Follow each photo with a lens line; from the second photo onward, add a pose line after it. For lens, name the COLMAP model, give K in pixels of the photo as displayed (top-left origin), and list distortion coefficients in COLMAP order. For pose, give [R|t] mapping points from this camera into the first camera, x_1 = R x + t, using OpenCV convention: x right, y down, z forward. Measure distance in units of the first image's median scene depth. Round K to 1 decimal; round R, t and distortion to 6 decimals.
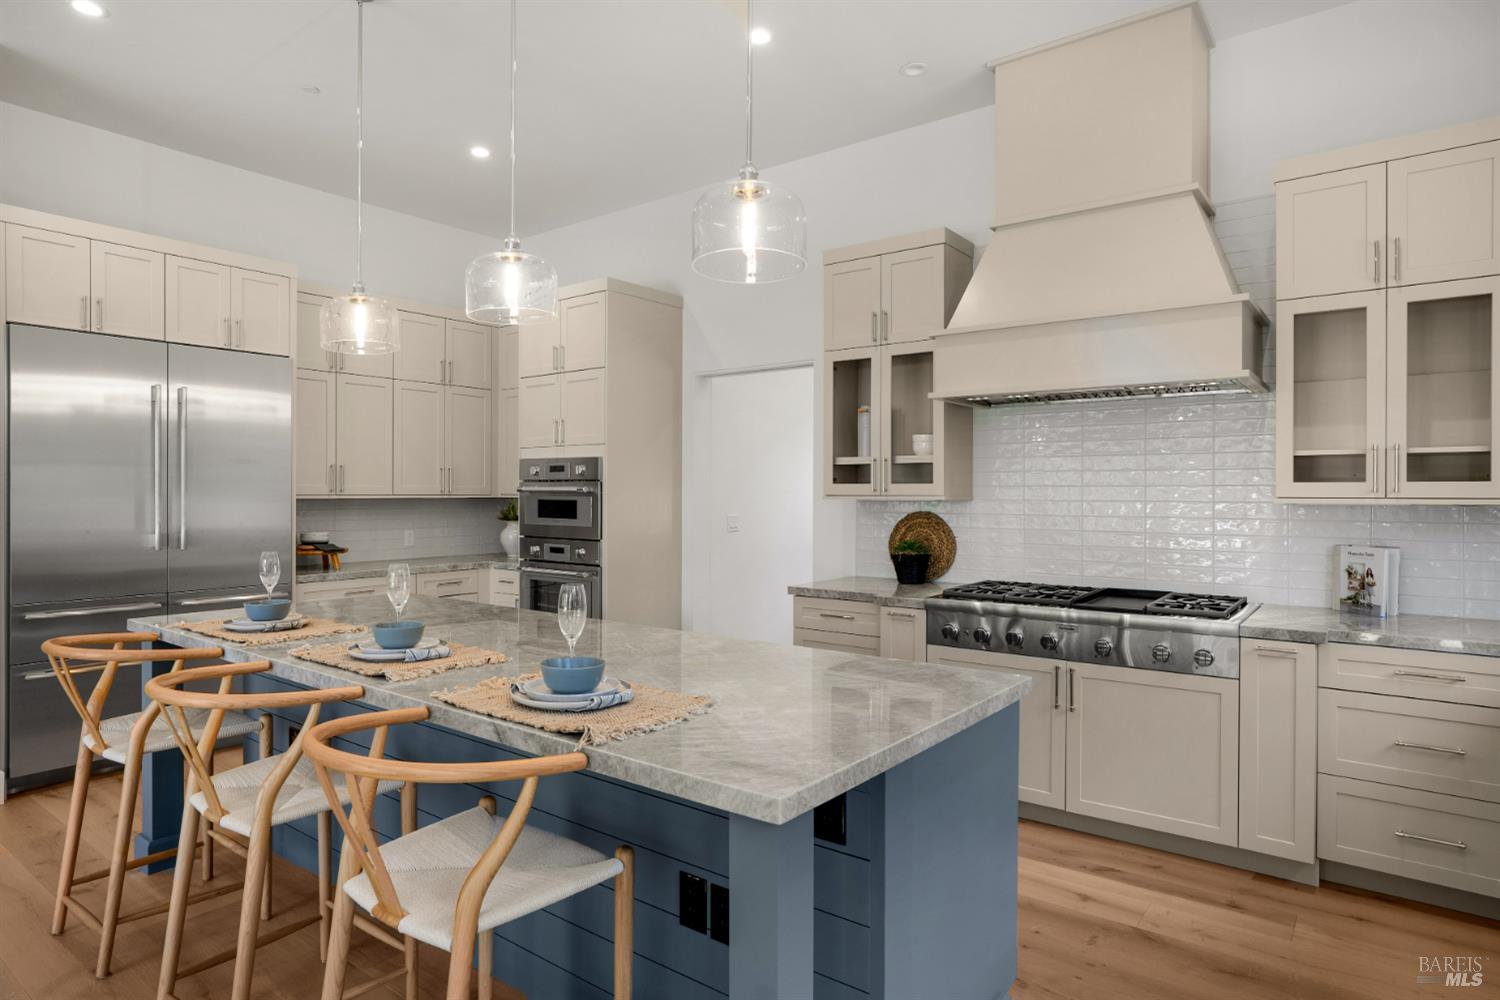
lens RADIAL K [[845.3, 0, 749.4], [0, 845.3, 492.9], [0, 0, 1]] dist [-0.018911, -0.001731]
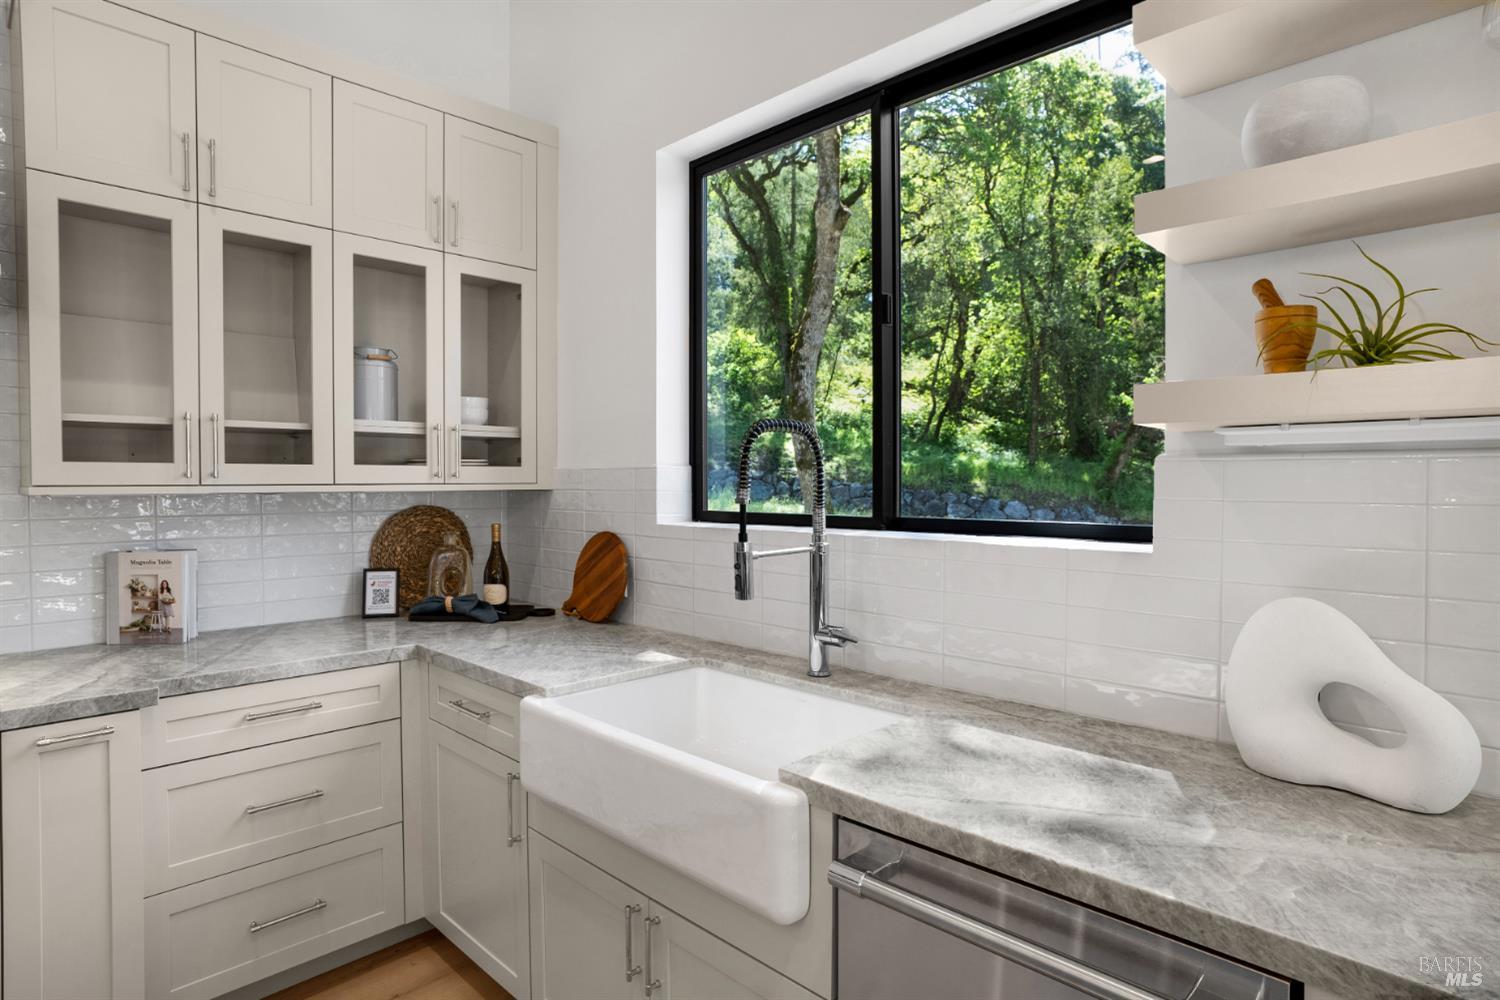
lens RADIAL K [[815.2, 0, 746.3], [0, 815.2, 493.9], [0, 0, 1]] dist [-0.005732, 0.001445]
pose [[0.147184, -0.017692, 0.988951, 0.104668], [0.002365, 0.999843, 0.017535, 0.002060], [-0.989106, -0.000242, 0.147203, 0.376269]]
